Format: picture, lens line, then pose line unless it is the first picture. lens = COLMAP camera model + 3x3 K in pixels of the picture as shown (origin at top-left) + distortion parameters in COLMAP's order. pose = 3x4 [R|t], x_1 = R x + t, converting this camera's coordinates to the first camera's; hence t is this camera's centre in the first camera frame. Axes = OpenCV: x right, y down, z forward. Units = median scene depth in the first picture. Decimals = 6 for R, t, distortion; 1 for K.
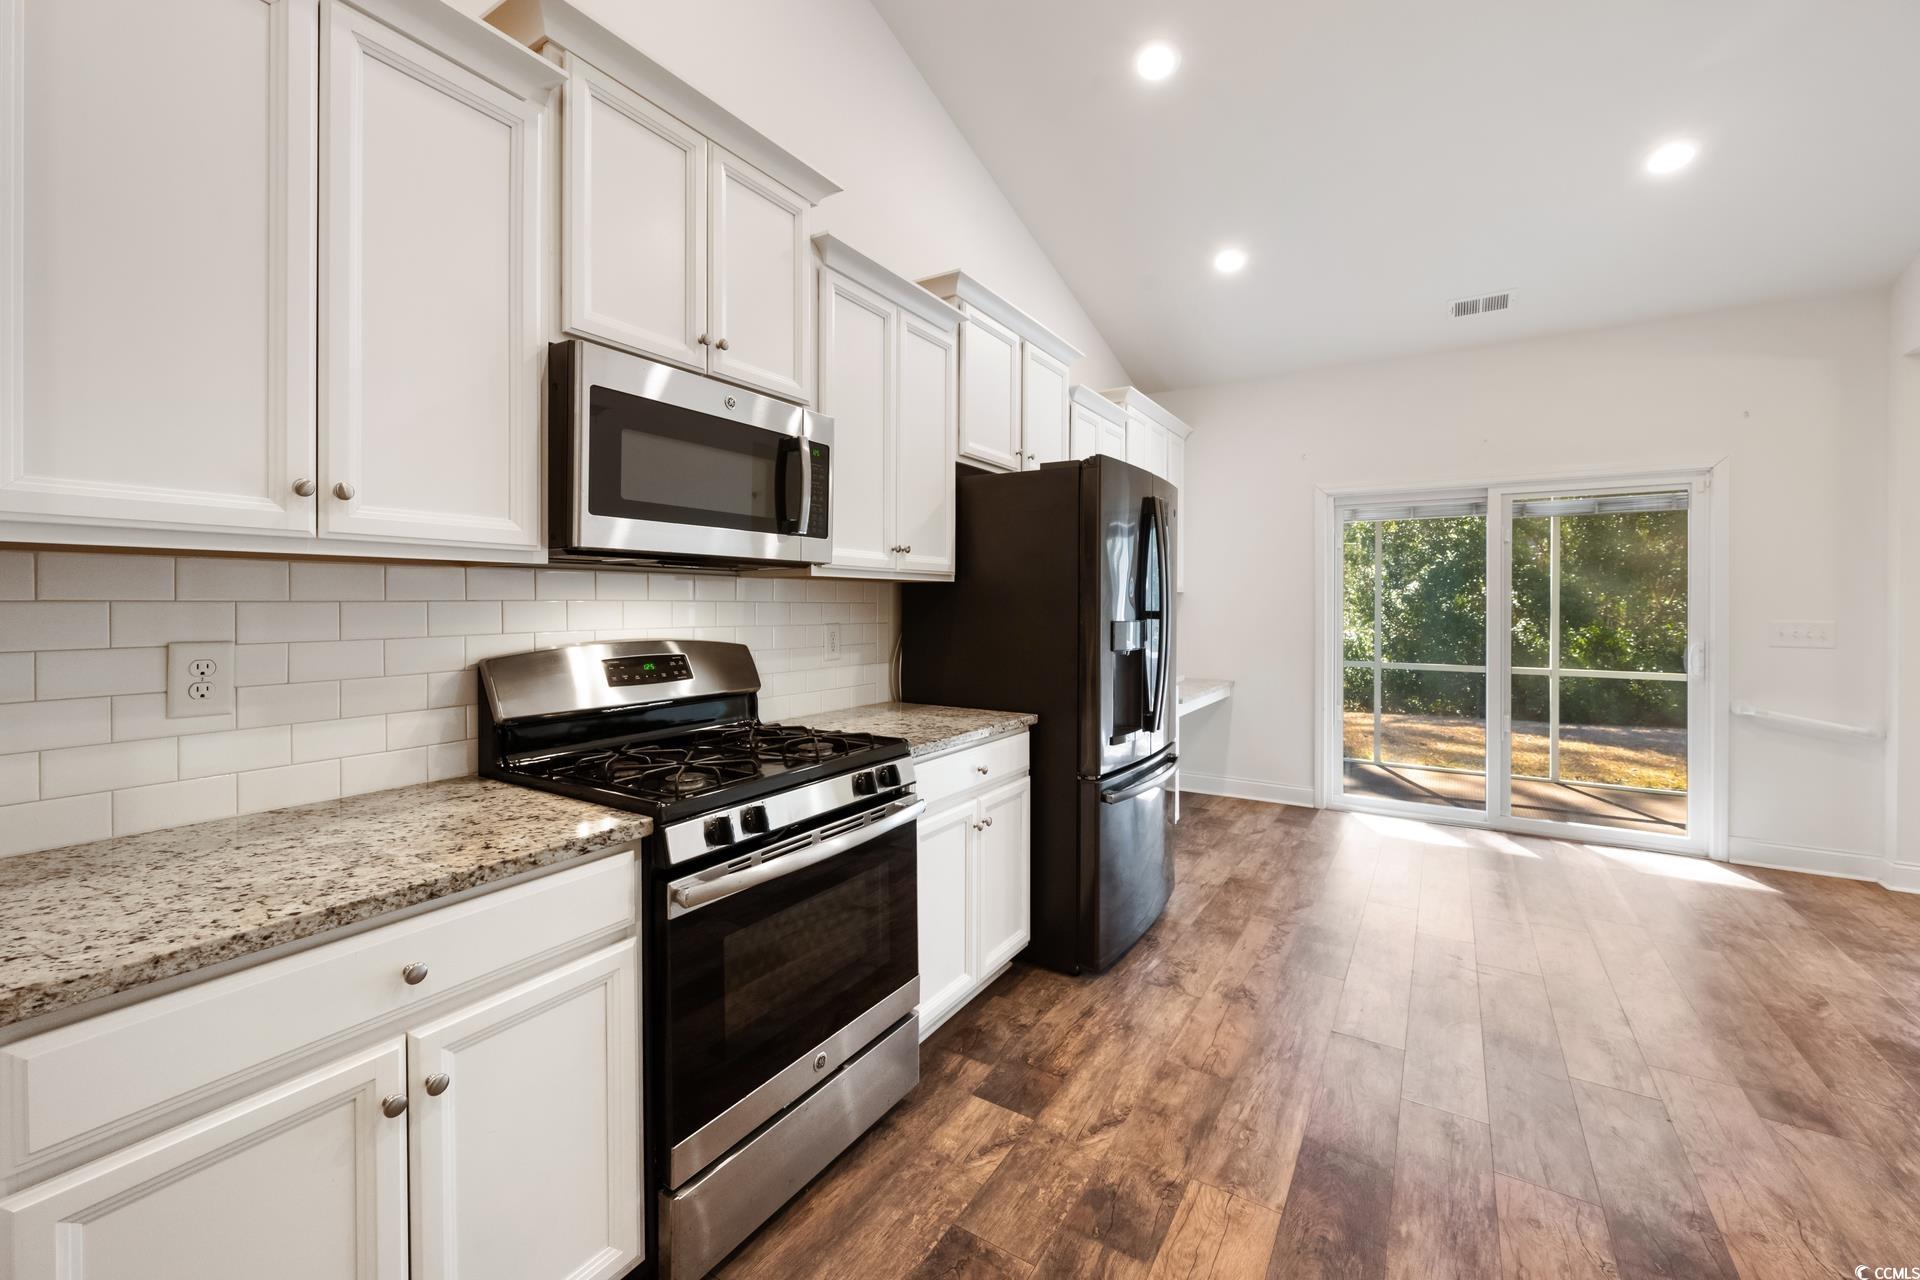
lens RADIAL K [[773.2, 0, 946.9], [0, 773.2, 602.7], [0, 0, 1]] dist [-0.000249, -0.000044]
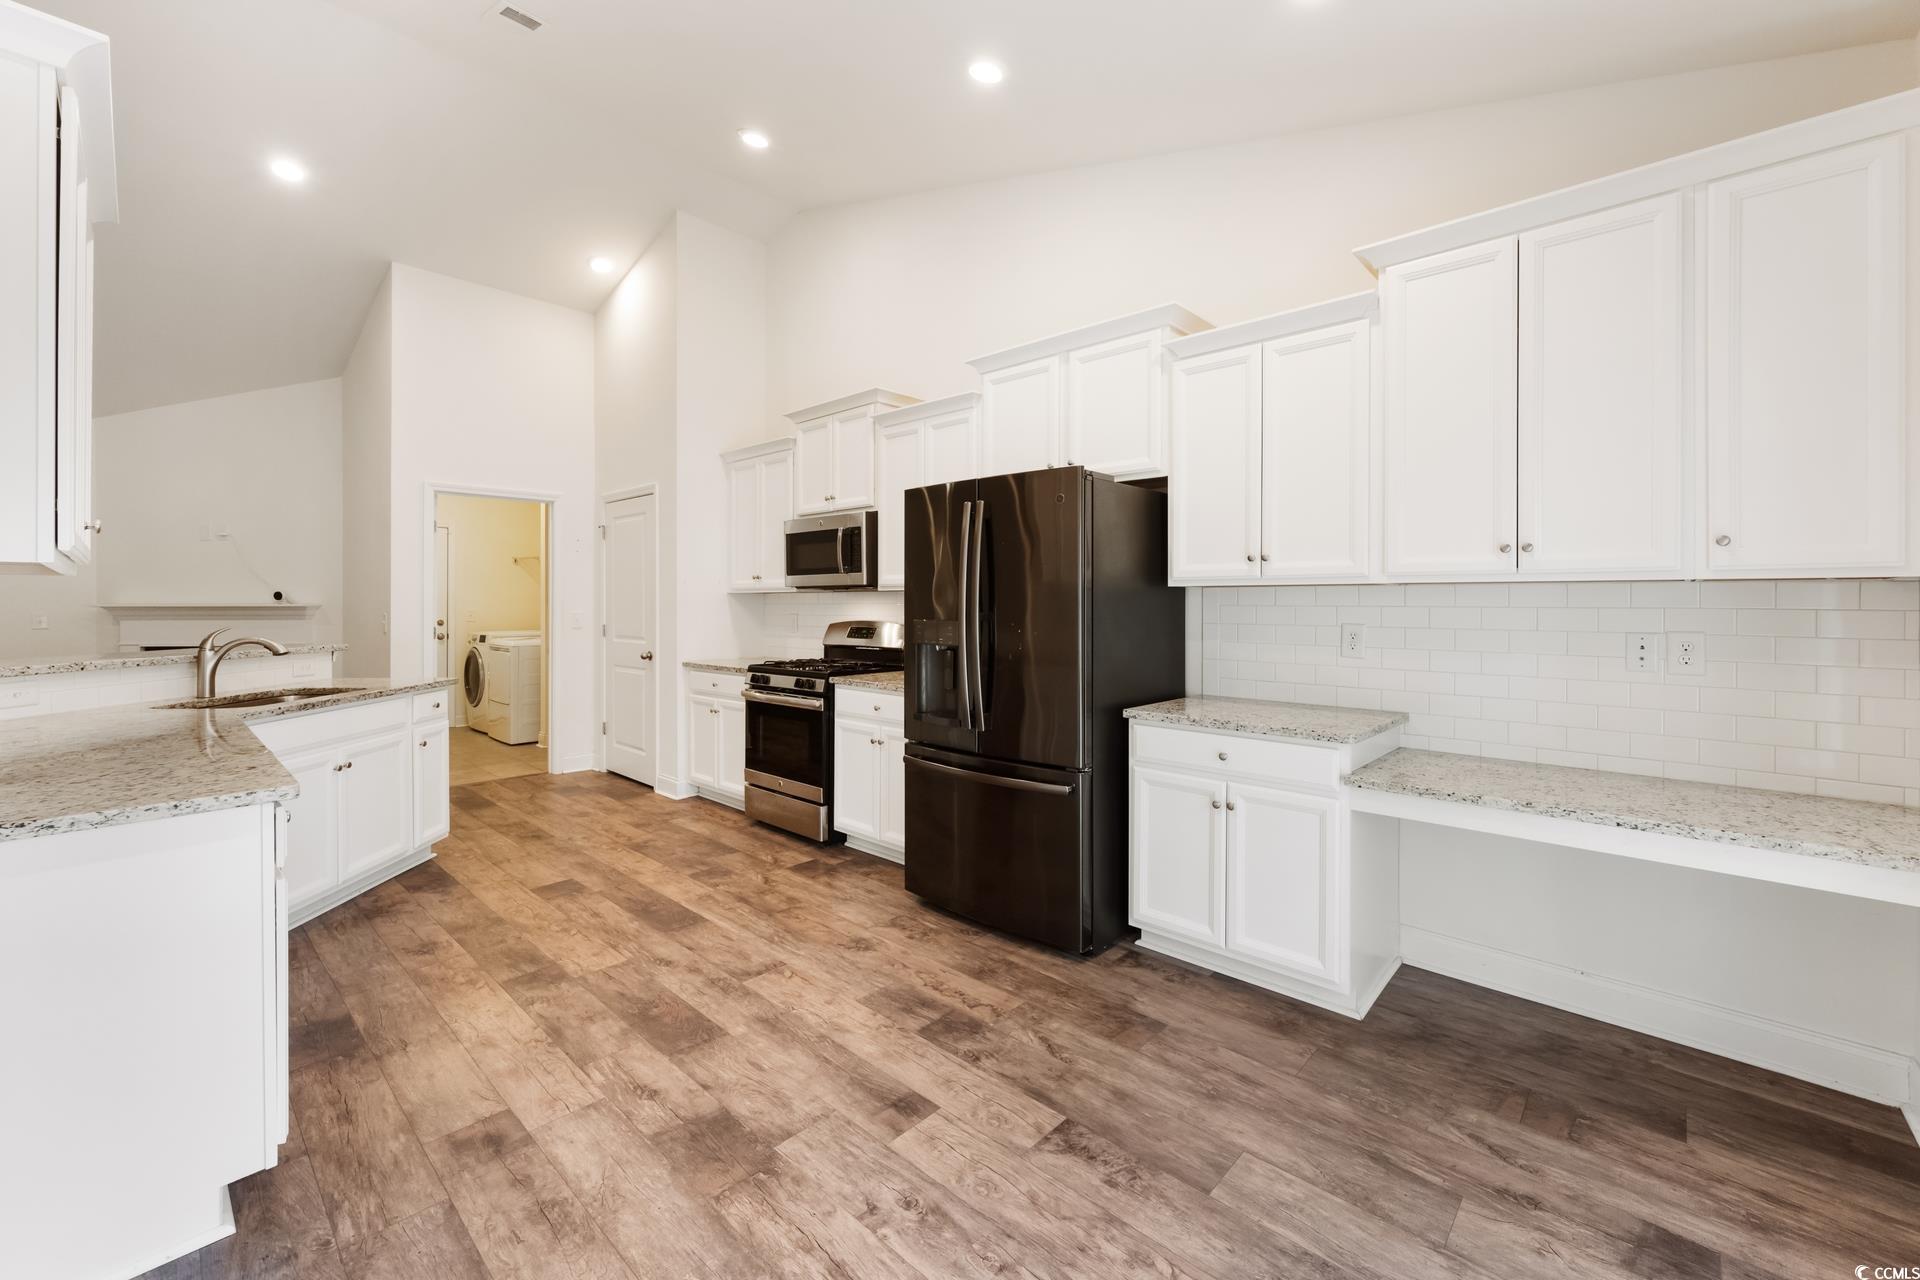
lens RADIAL K [[773.2, 0, 946.9], [0, 773.2, 602.7], [0, 0, 1]] dist [-0.000249, -0.000044]
pose [[-0.185784, -0.003516, -0.982584, 1.756626], [-0.003637, 0.999989, -0.002891, 0.003039], [0.982584, 0.003037, -0.185794, 1.581911]]
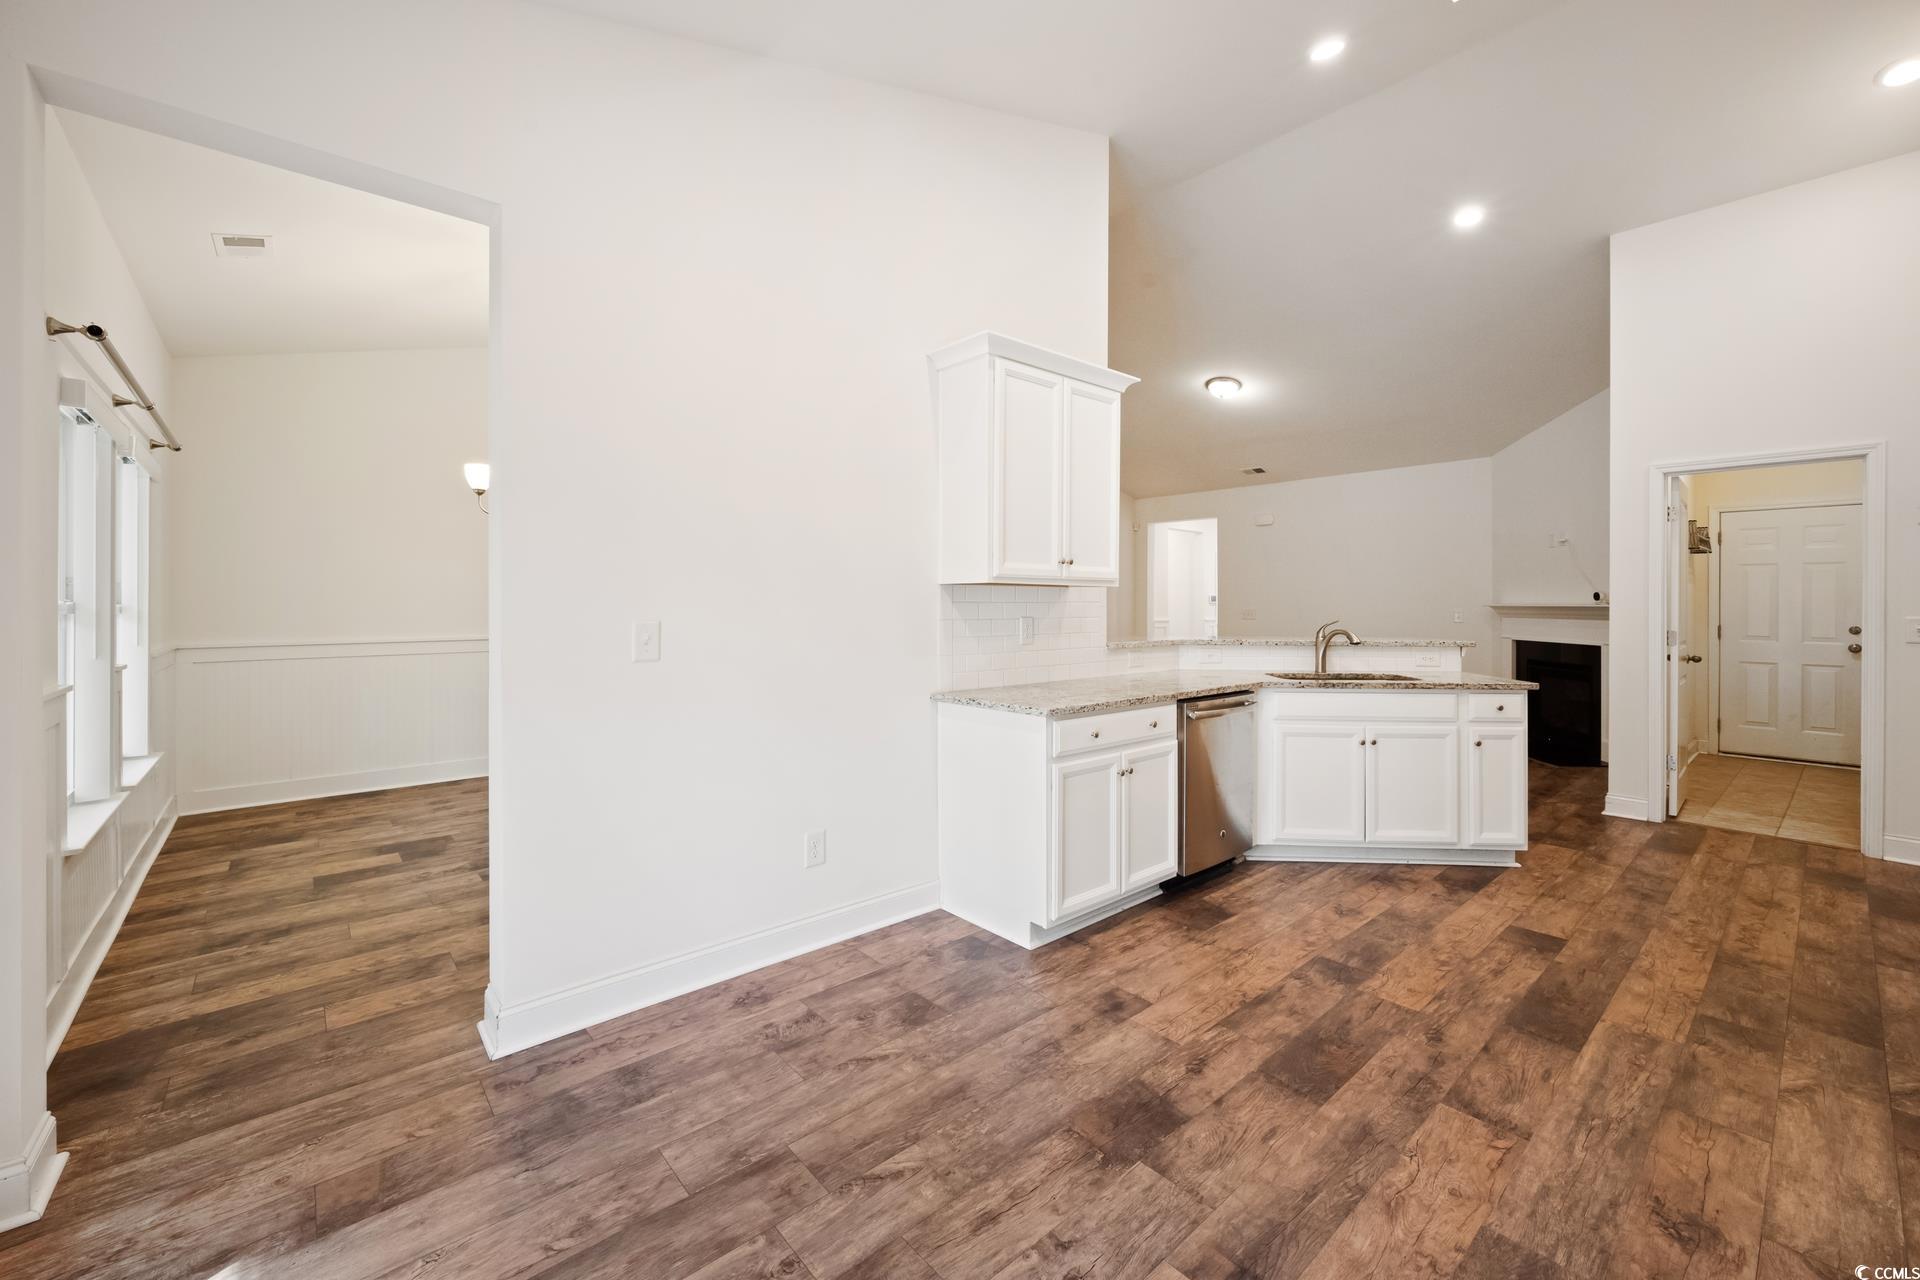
lens RADIAL K [[763.5, 0, 957.6], [0, 763.5, 602.8], [0, 0, 1]] dist [-0.000158, 0.000061]
pose [[-0.960855, -0.003793, 0.277026, 0.918573], [-0.003162, 0.999991, 0.002721, 0.001805], [-0.277034, 0.001739, -0.960859, 2.076125]]
